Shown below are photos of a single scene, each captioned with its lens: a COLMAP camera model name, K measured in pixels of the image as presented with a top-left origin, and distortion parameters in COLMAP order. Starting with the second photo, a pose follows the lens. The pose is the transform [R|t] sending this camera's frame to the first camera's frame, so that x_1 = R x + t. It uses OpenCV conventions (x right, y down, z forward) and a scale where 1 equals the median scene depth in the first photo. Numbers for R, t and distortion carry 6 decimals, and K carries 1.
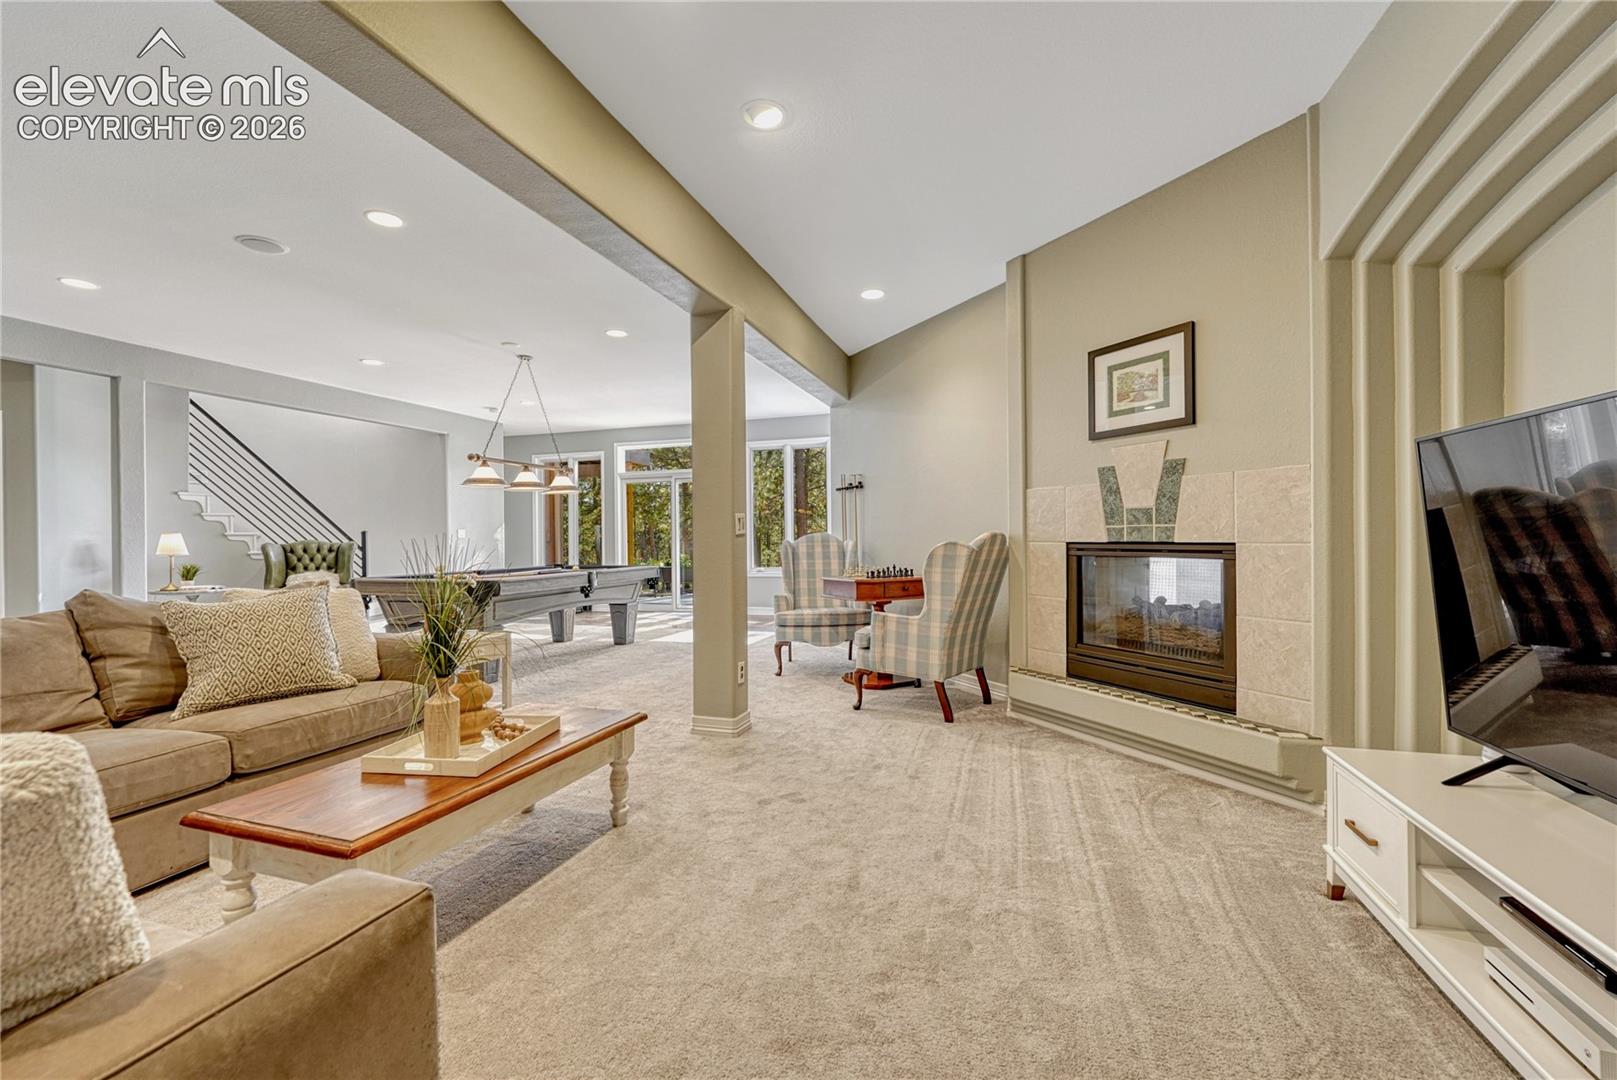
lens RADIAL K [[662.6, 0, 803.8], [0, 662.6, 548.0], [0, 0, 1]] dist [-0.017935, -0.000033]
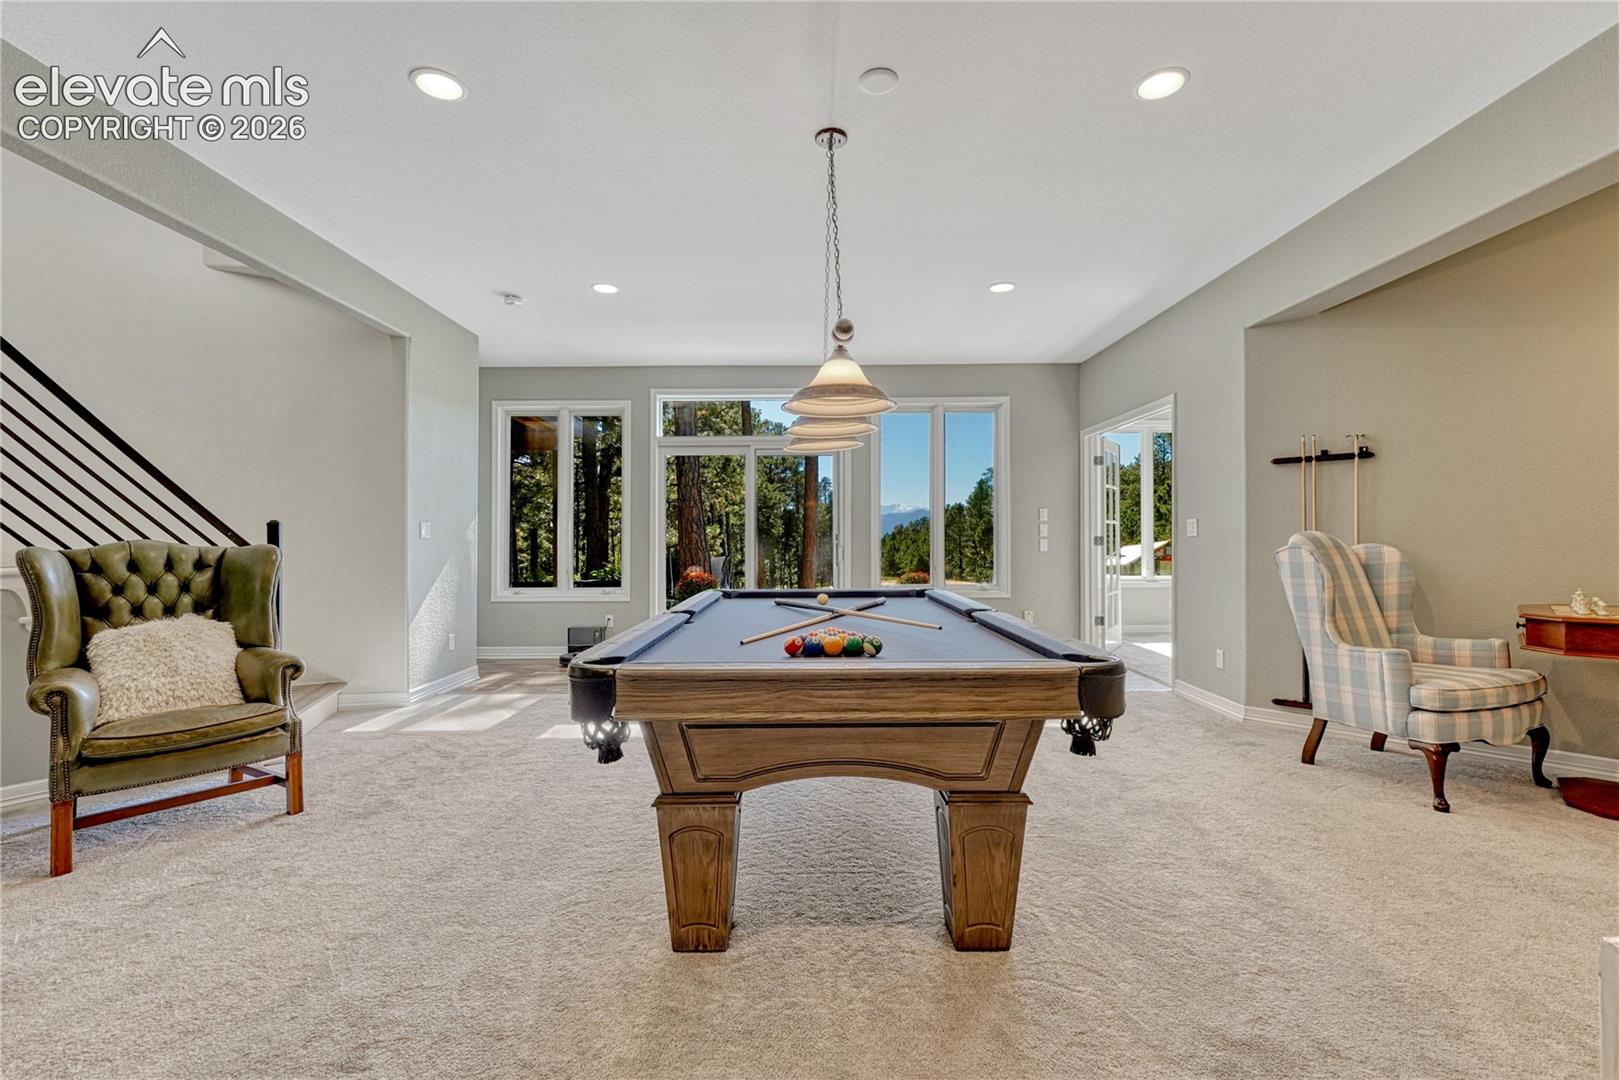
lens RADIAL K [[708.3, 0, 809.5], [0, 708.3, 540.0], [0, 0, 1]] dist [0.000611, 0.000032]
pose [[0.952772, 0.006619, 0.303614, -0.493547], [-0.000377, 0.999787, -0.020611, -0.003334], [-0.303686, 0.019523, 0.952572, 0.457664]]
